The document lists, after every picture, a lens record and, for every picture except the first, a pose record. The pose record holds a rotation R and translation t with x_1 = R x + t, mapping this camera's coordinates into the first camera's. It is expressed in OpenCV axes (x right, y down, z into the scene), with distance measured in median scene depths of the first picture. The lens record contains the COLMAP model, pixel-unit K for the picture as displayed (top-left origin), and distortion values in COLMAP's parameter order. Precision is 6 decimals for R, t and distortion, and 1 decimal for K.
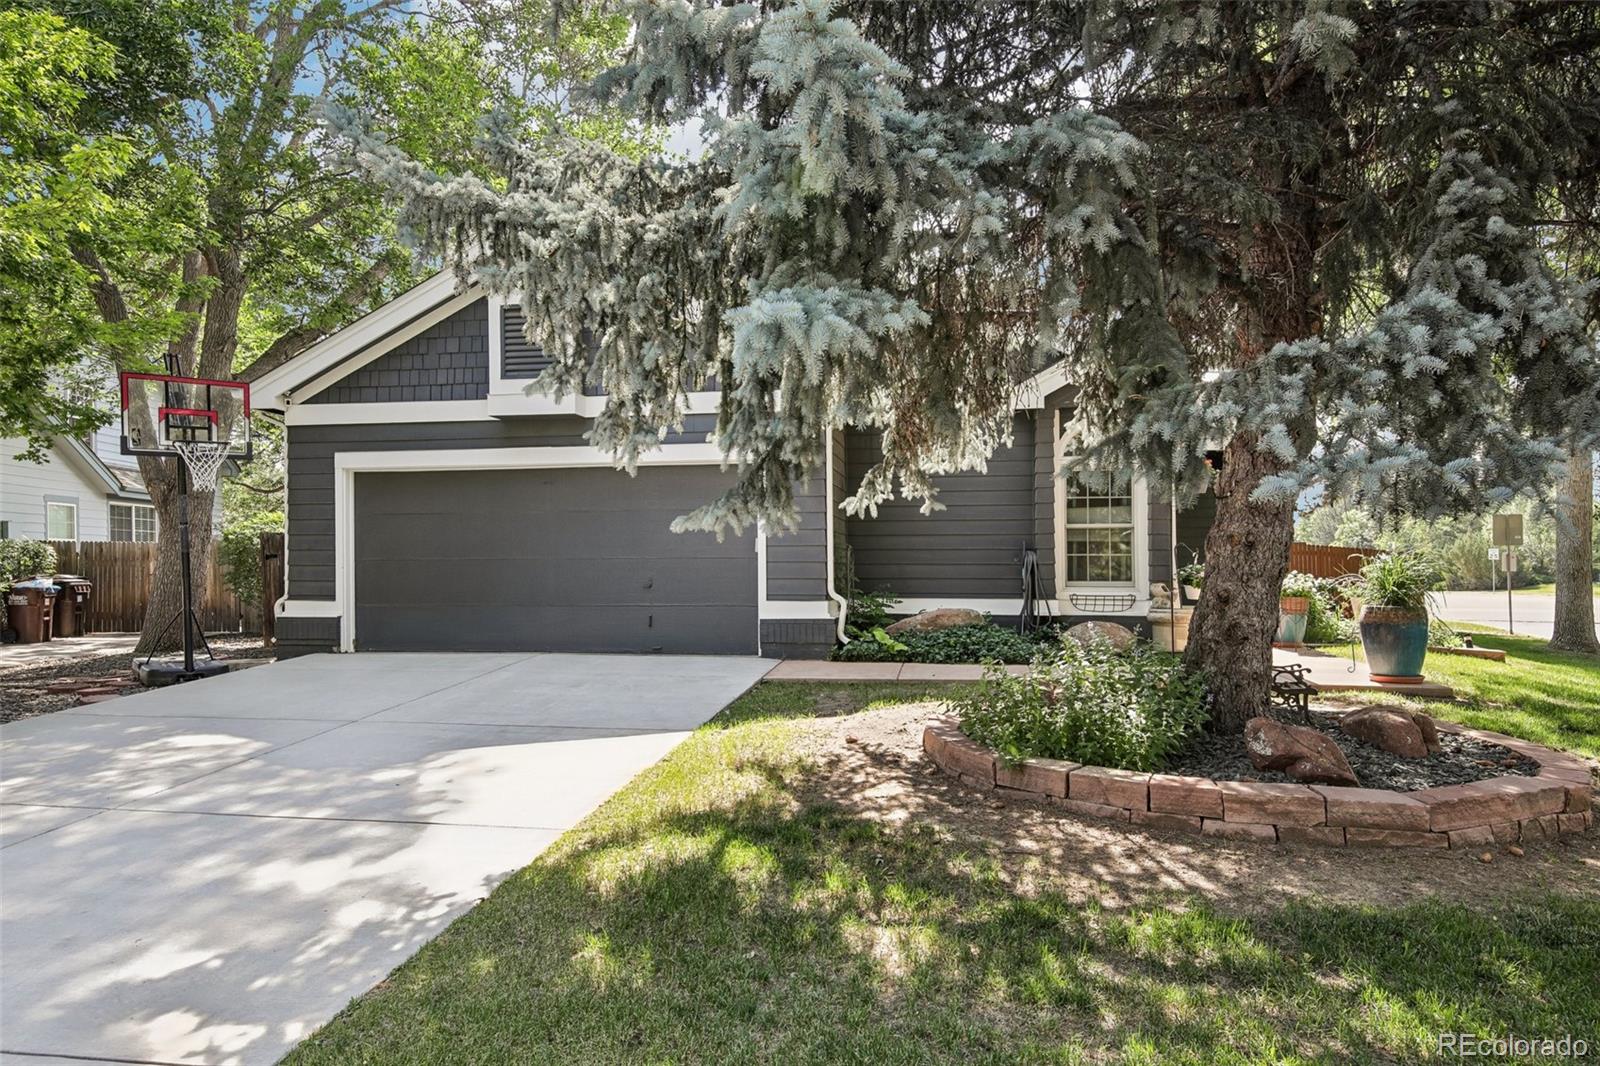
lens RADIAL K [[1061.6, 0, 800.8], [0, 1061.6, 548.1], [0, 0, 1]] dist [0.007893, 0.003065]
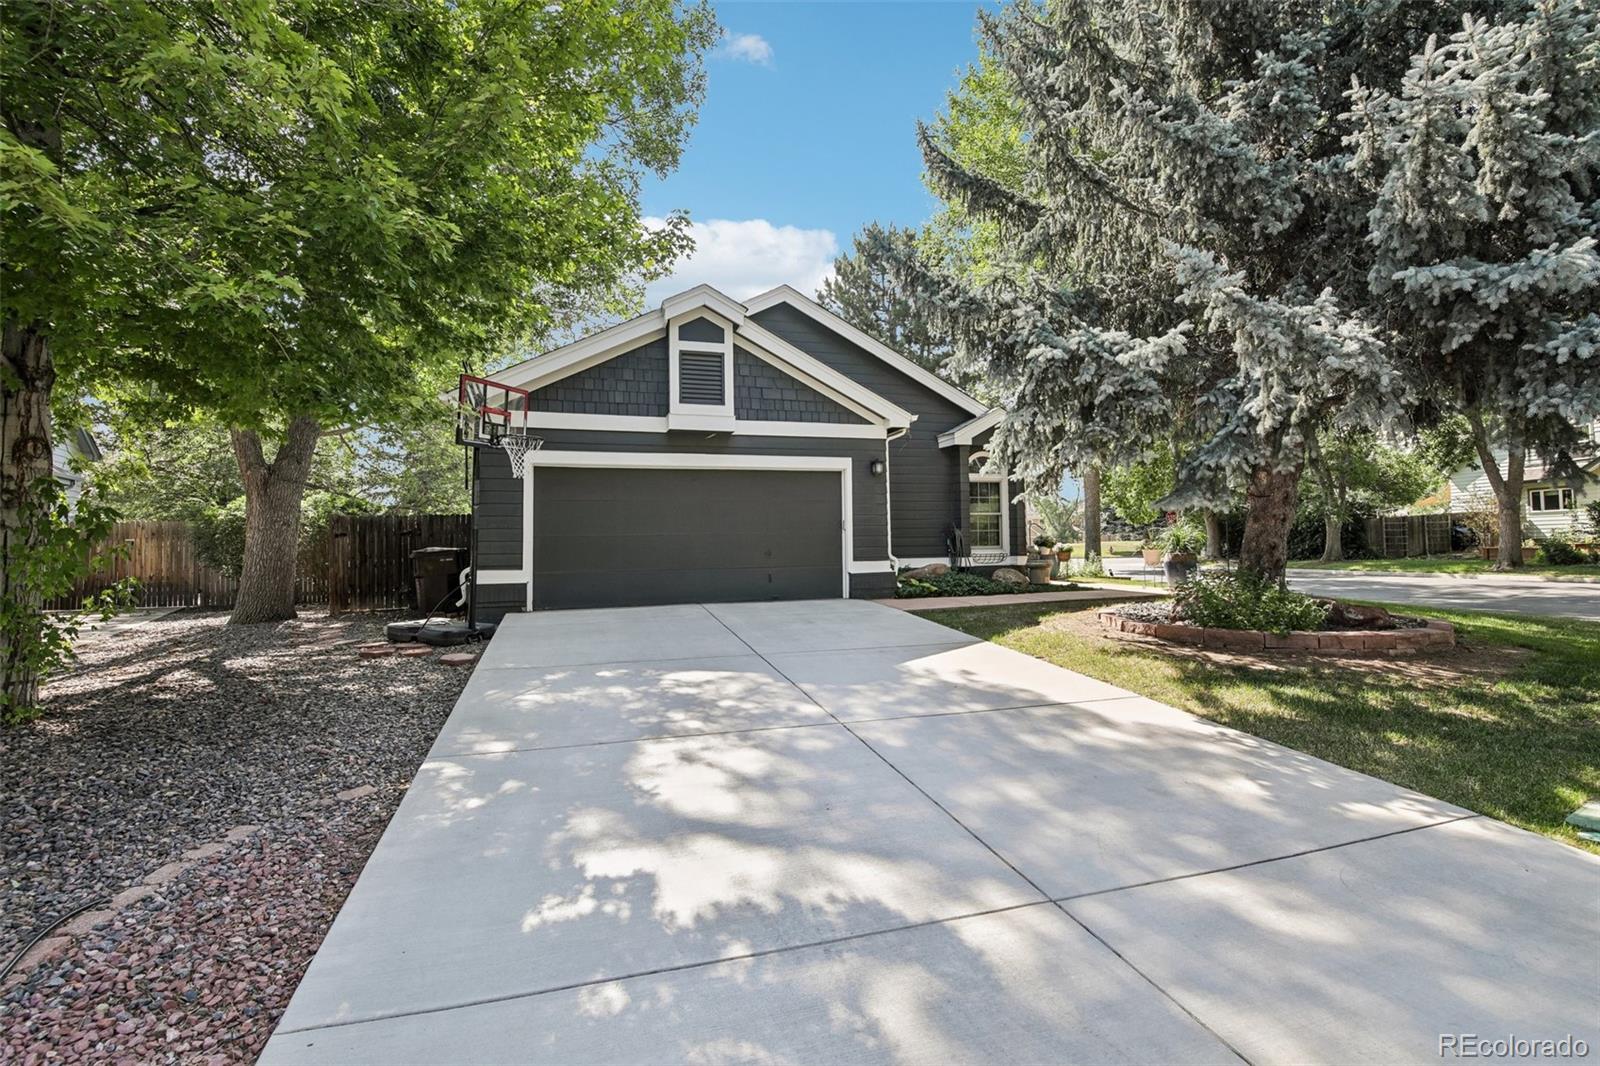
lens RADIAL K [[702.8, 0, 799.1], [0, 702.8, 520.7], [0, 0, 1]] dist [-0.013587, -0.000754]
pose [[0.892022, 0.004204, 0.451973, -0.549488], [0.002327, 0.999901, -0.013893, 0.005038], [-0.451987, 0.013445, 0.891923, 0.129981]]
